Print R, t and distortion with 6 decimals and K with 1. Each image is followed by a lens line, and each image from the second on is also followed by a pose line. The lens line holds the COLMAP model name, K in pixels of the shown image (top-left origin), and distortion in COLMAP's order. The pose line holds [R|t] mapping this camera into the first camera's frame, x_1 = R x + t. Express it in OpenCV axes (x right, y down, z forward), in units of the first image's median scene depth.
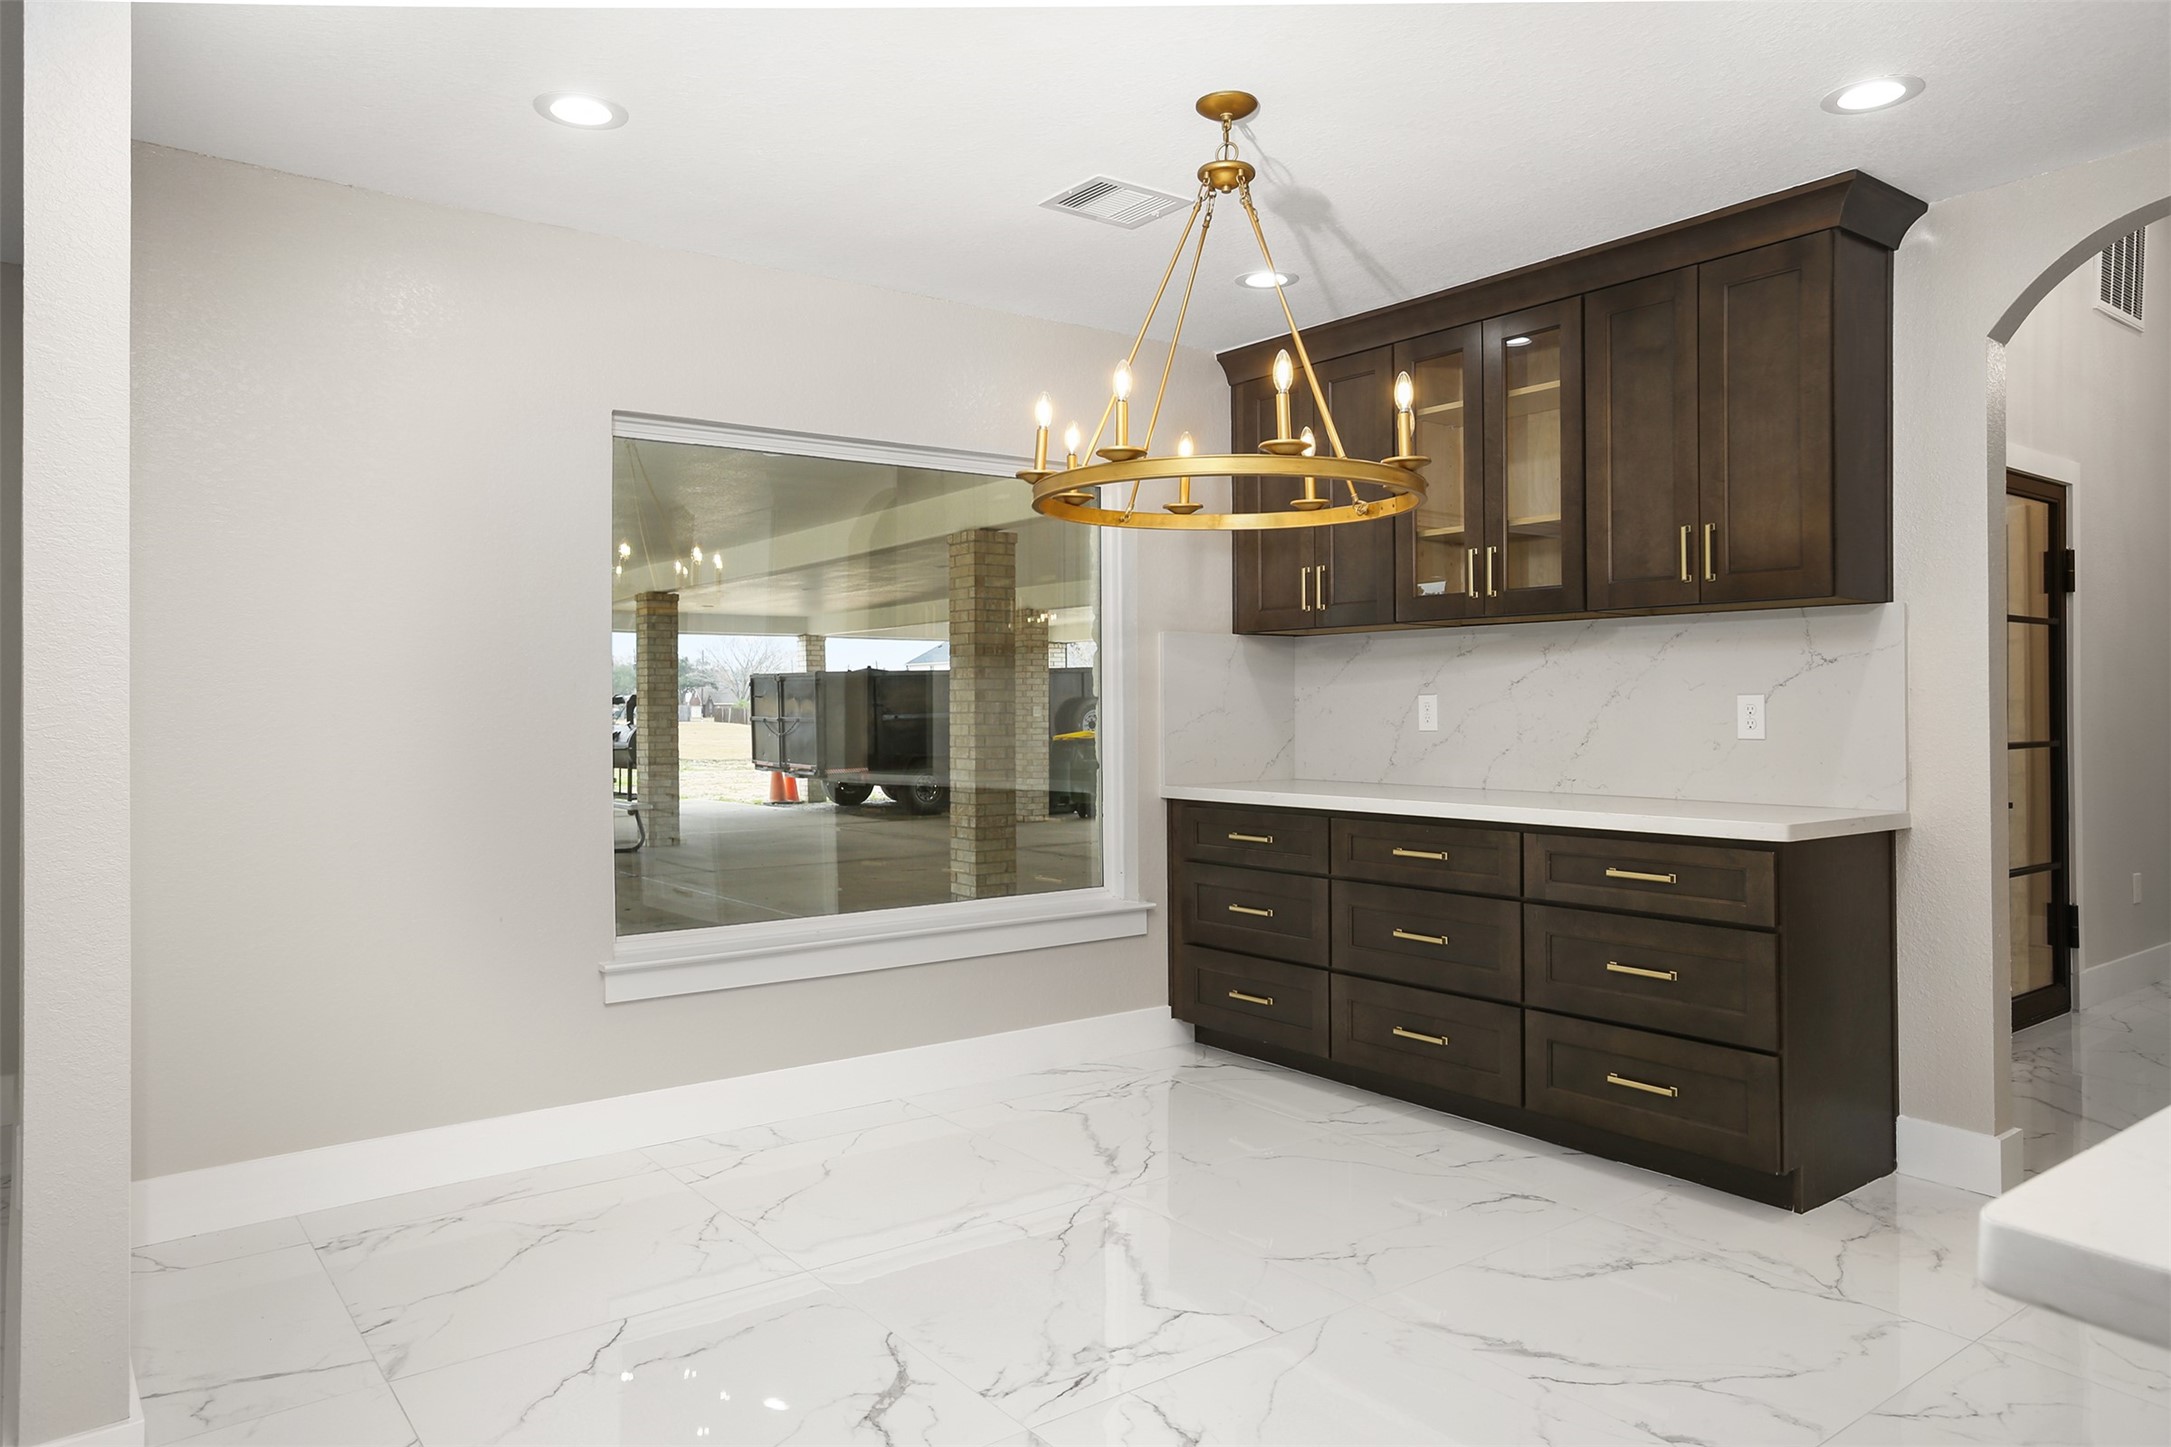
lens RADIAL K [[1395.3, 0, 1088.5], [0, 1395.3, 708.9], [0, 0, 1]] dist [-0.000874, 0.000223]
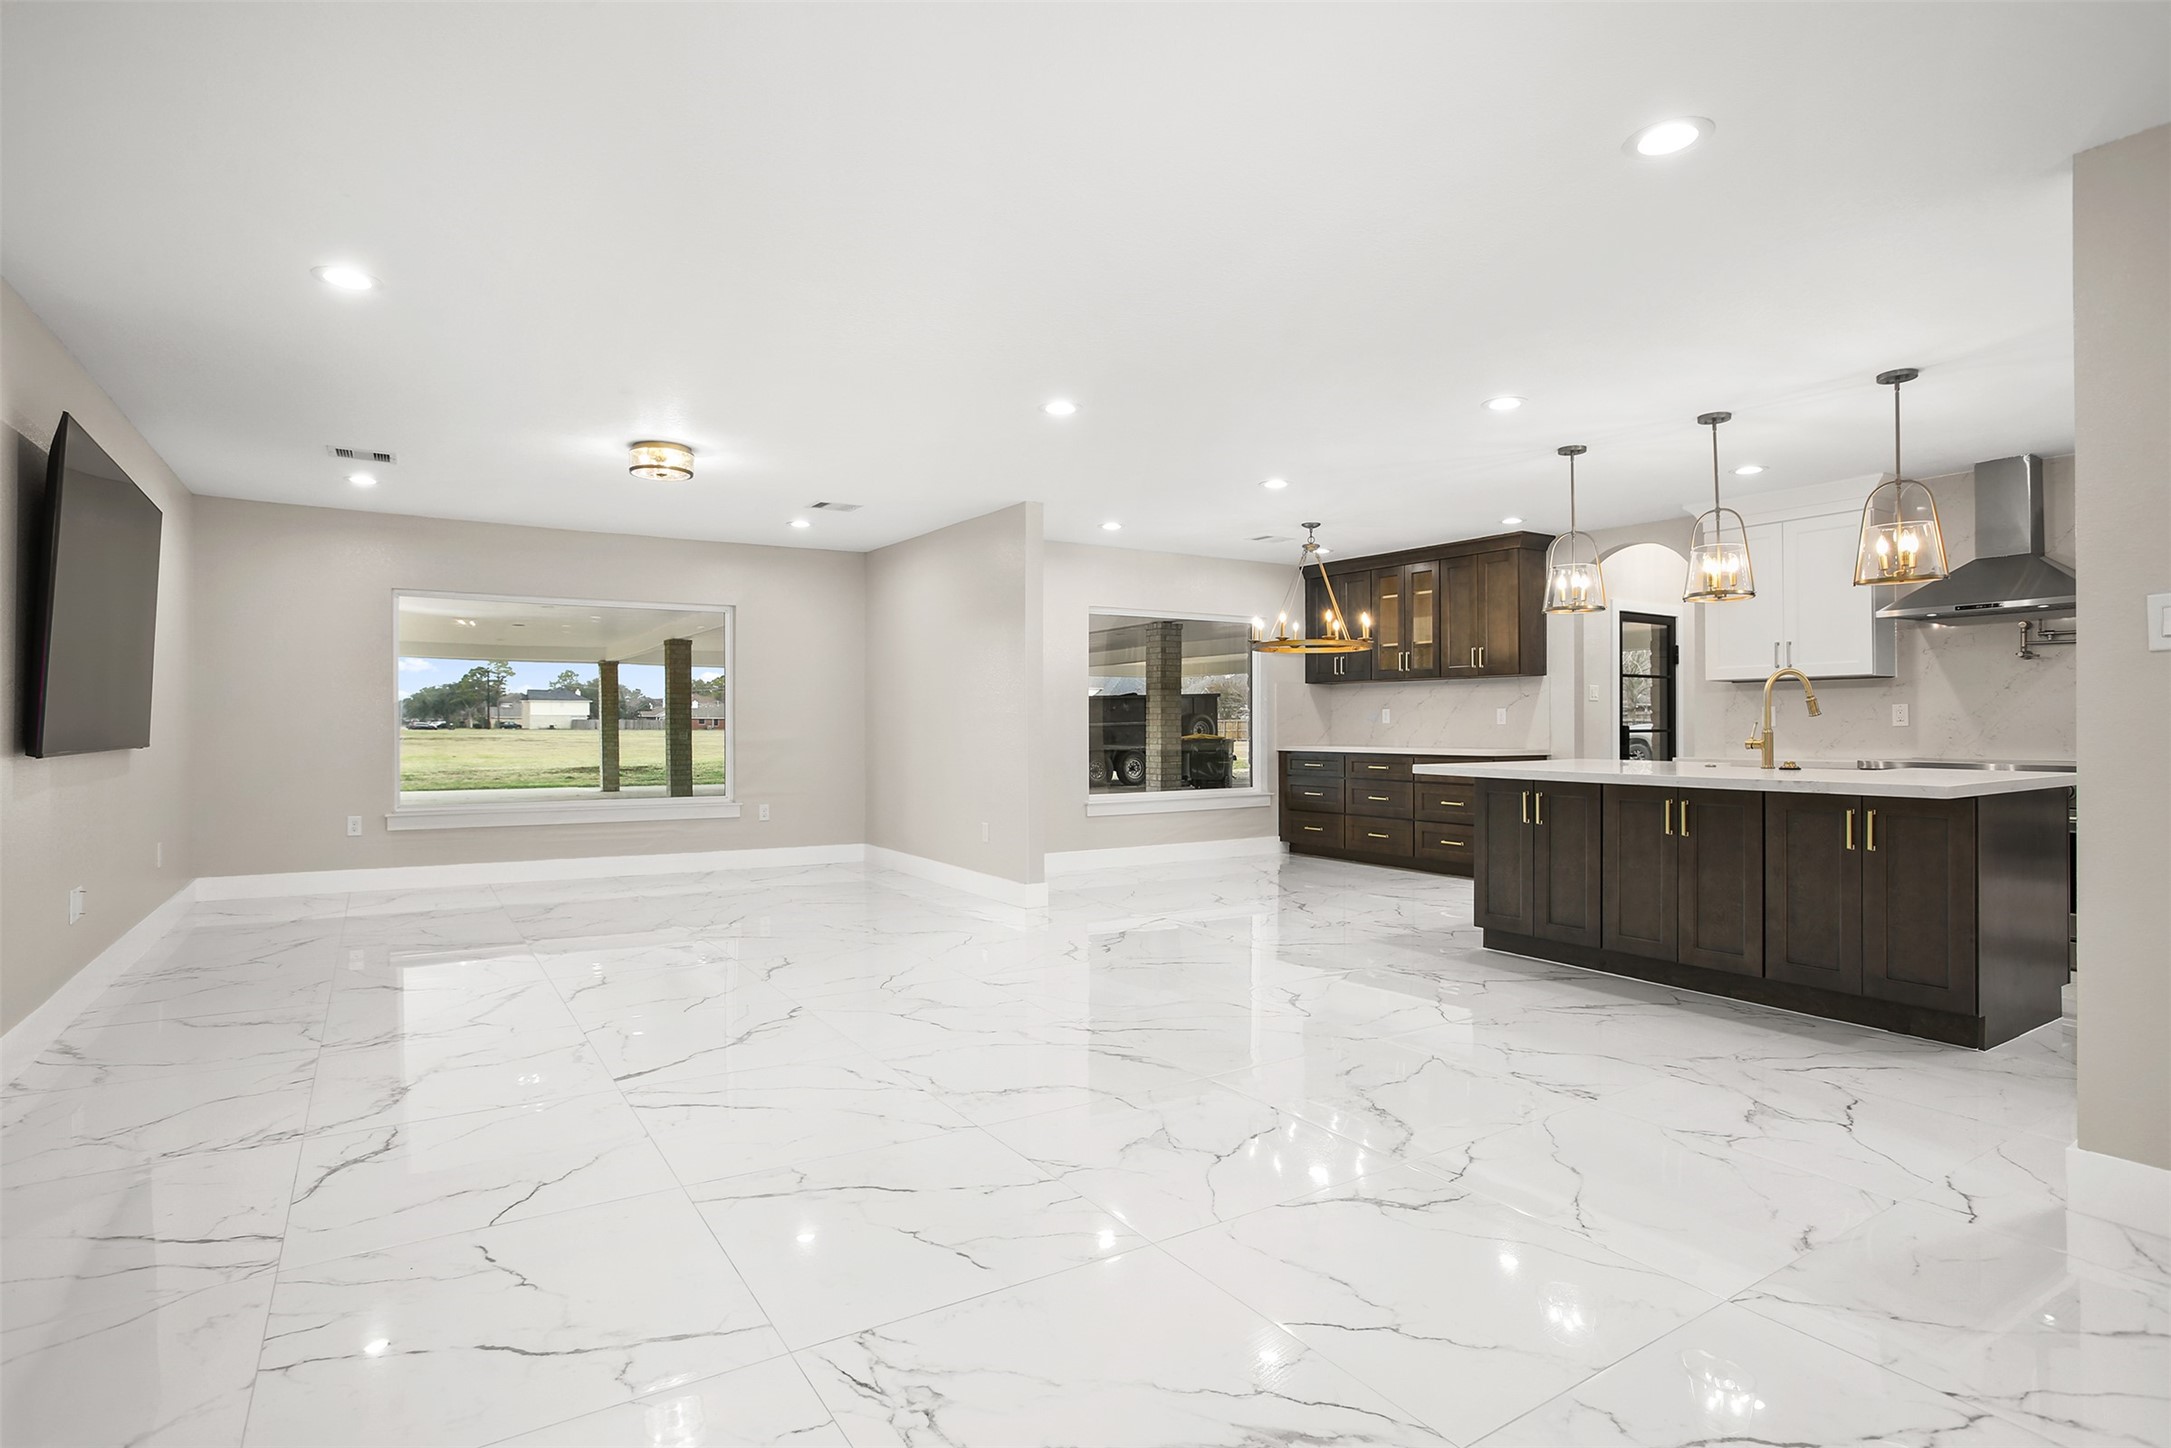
lens RADIAL K [[1121.3, 0, 1088.9], [0, 1121.3, 727.3], [0, 0, 1]] dist [0.000015, -0.000041]
pose [[0.997714, 0.002298, -0.067541, -0.164586], [-0.002076, 0.999992, 0.003359, 0.019344], [0.067548, -0.003211, 0.997711, -1.133346]]
